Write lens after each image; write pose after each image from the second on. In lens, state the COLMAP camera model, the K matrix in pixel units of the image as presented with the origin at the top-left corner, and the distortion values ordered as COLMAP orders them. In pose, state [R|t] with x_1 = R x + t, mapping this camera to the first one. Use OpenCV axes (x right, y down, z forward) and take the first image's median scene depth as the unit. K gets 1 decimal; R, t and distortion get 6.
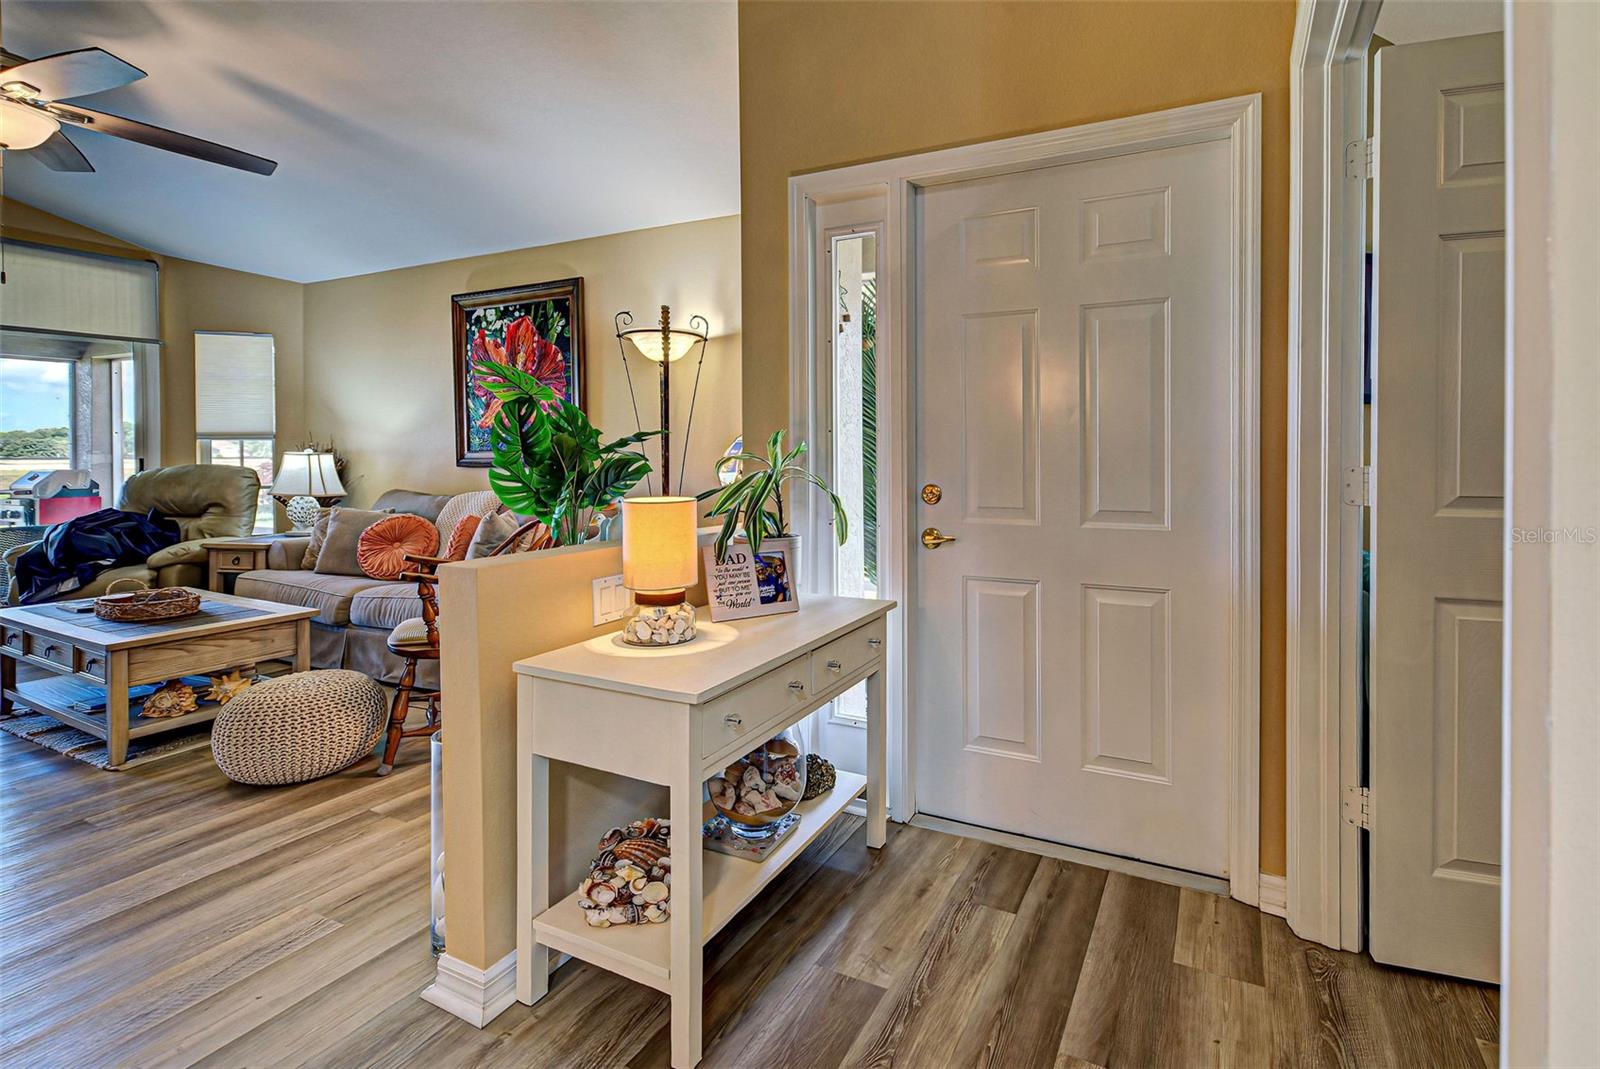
lens RADIAL K [[734.7, 0, 895.3], [0, 734.7, 456.8], [0, 0, 1]] dist [0.013244, -0.006955]
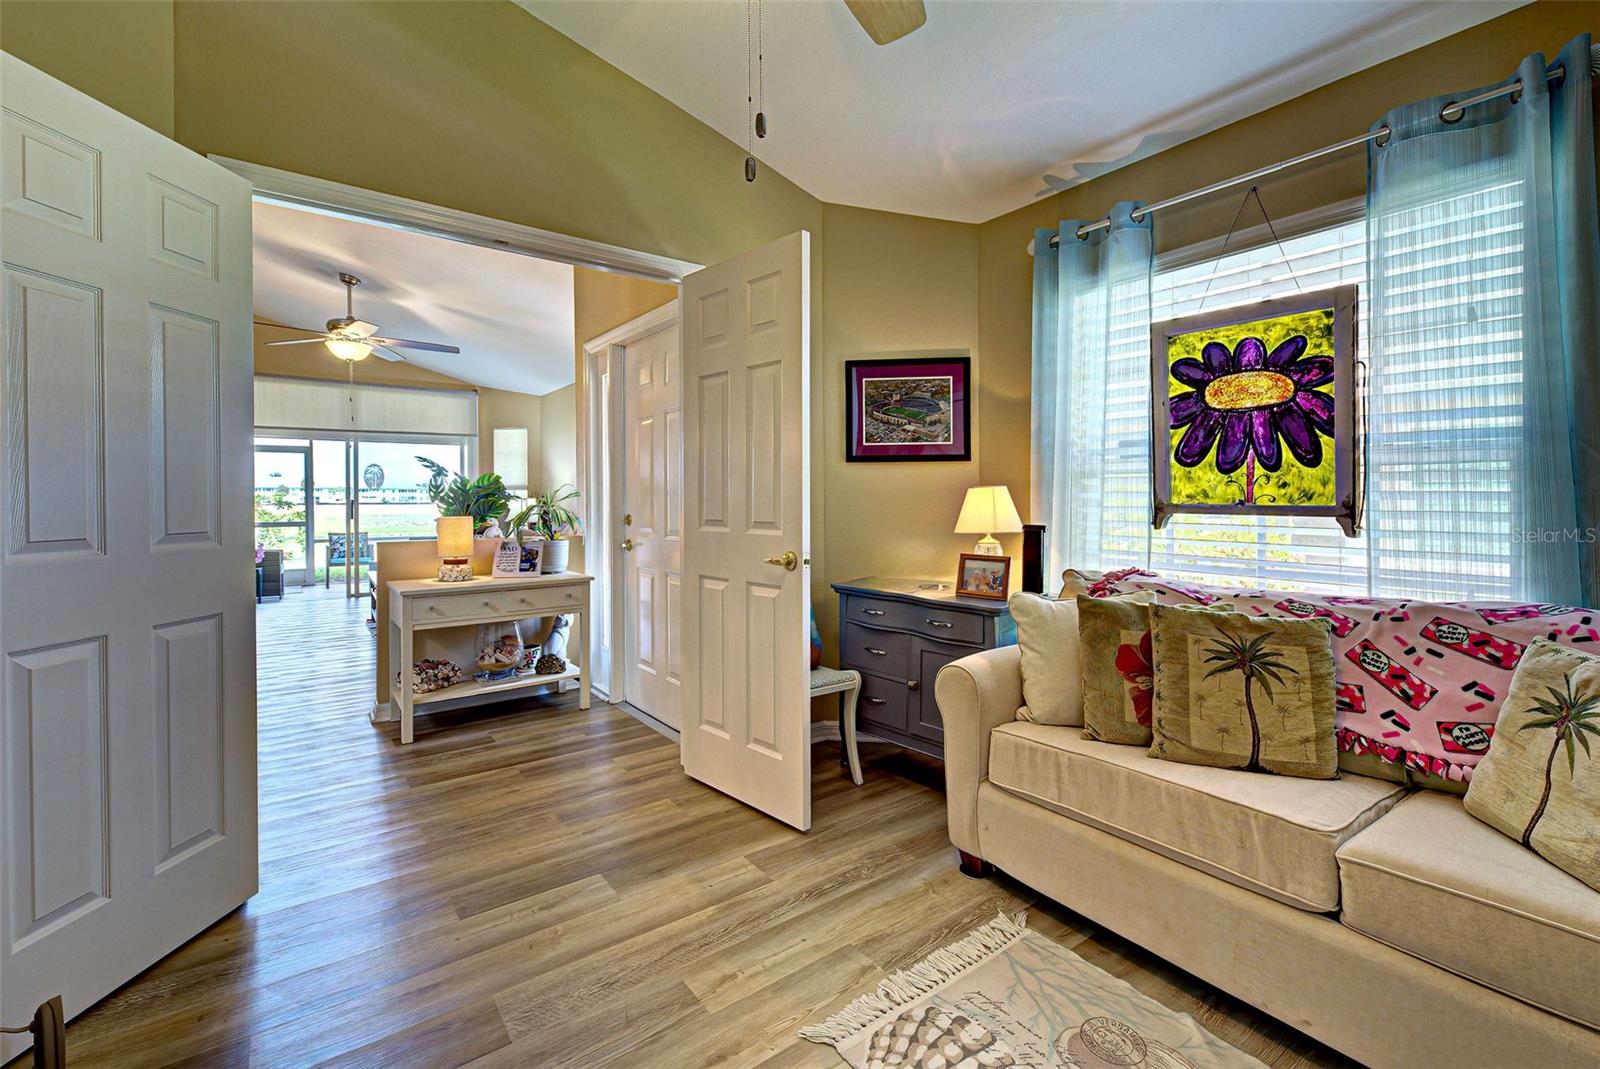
lens RADIAL K [[693.7, 0, 814.7], [0, 693.7, 510.4], [0, 0, 1]] dist [0.009704, -0.002748]
pose [[0.886387, 0.009004, -0.462858, 0.539360], [-0.004622, 0.999933, 0.010601, 0.004320], [0.462922, -0.007258, 0.886369, -0.114578]]
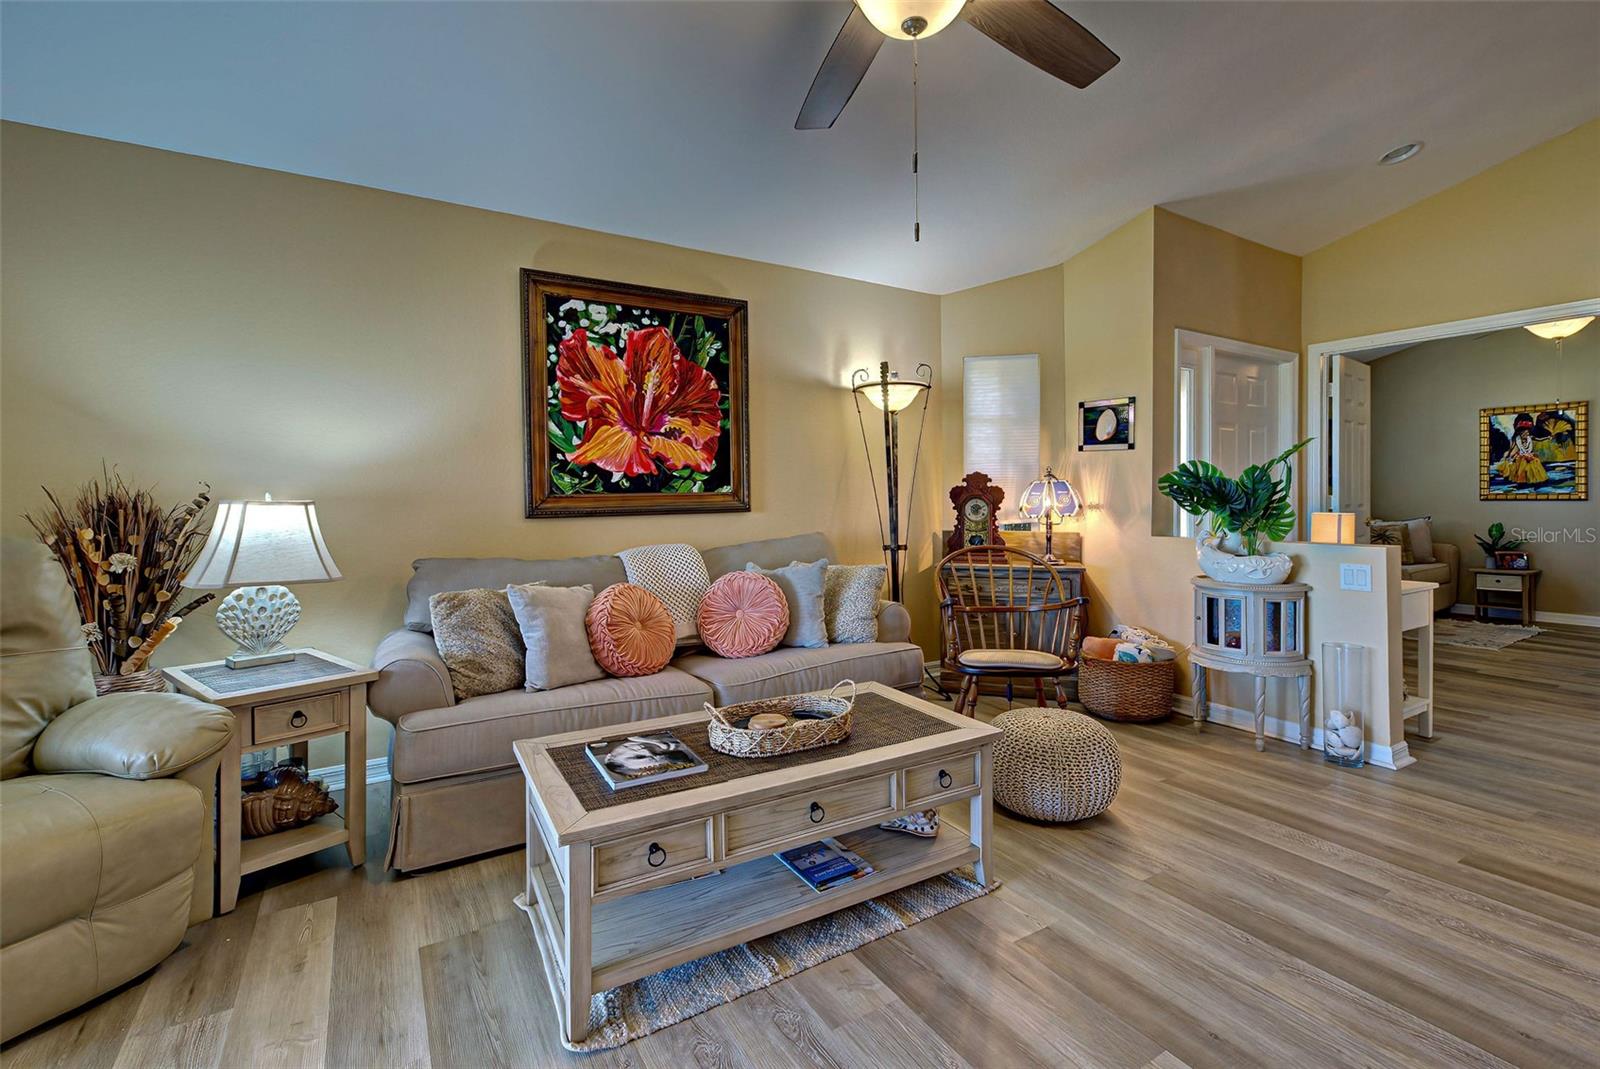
lens RADIAL K [[693.7, 0, 822.4], [0, 693.7, 503.6], [0, 0, 1]] dist [0.009704, -0.002748]
pose [[0.567169, -0.015658, 0.823453, -1.006670], [0.011997, 0.999870, 0.010749, -0.004205], [-0.823514, 0.003782, 0.567283, 0.417320]]
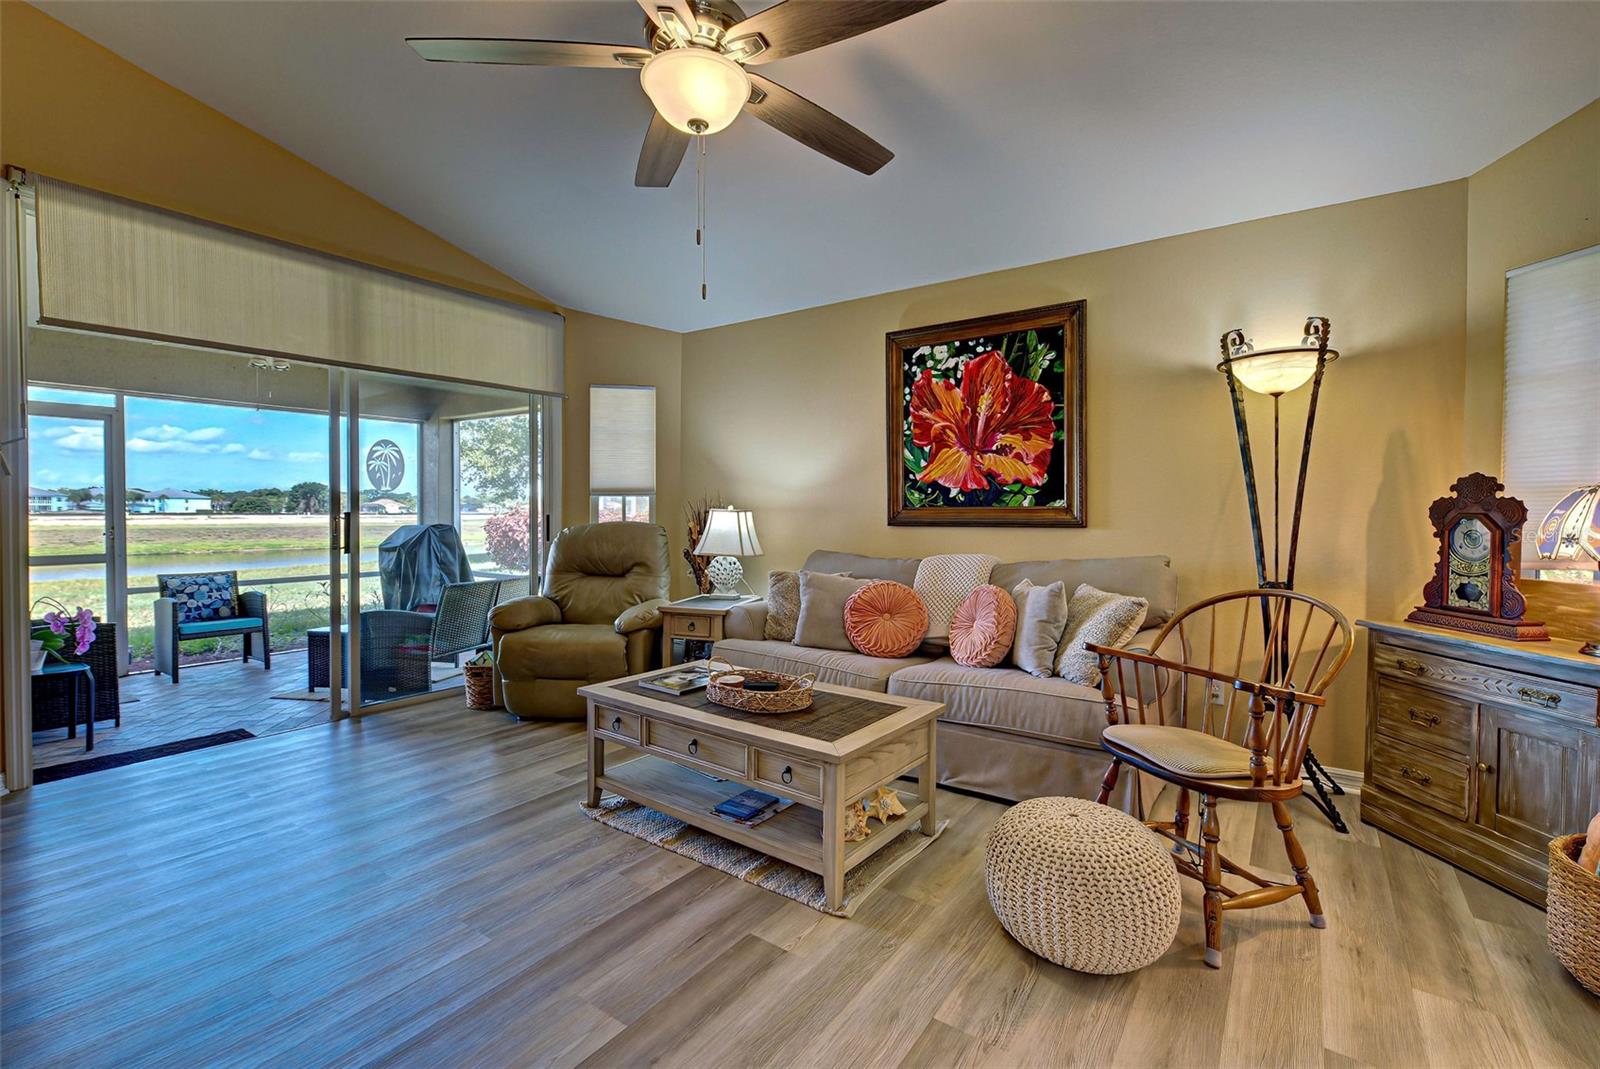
lens RADIAL K [[693.7, 0, 837.2], [0, 693.7, 519.2], [0, 0, 1]] dist [0.009704, -0.002748]
pose [[0.985772, 0.005570, -0.167994, -0.532740], [-0.004174, 0.999954, 0.008661, -0.001541], [0.168034, -0.007836, 0.985750, 0.168234]]
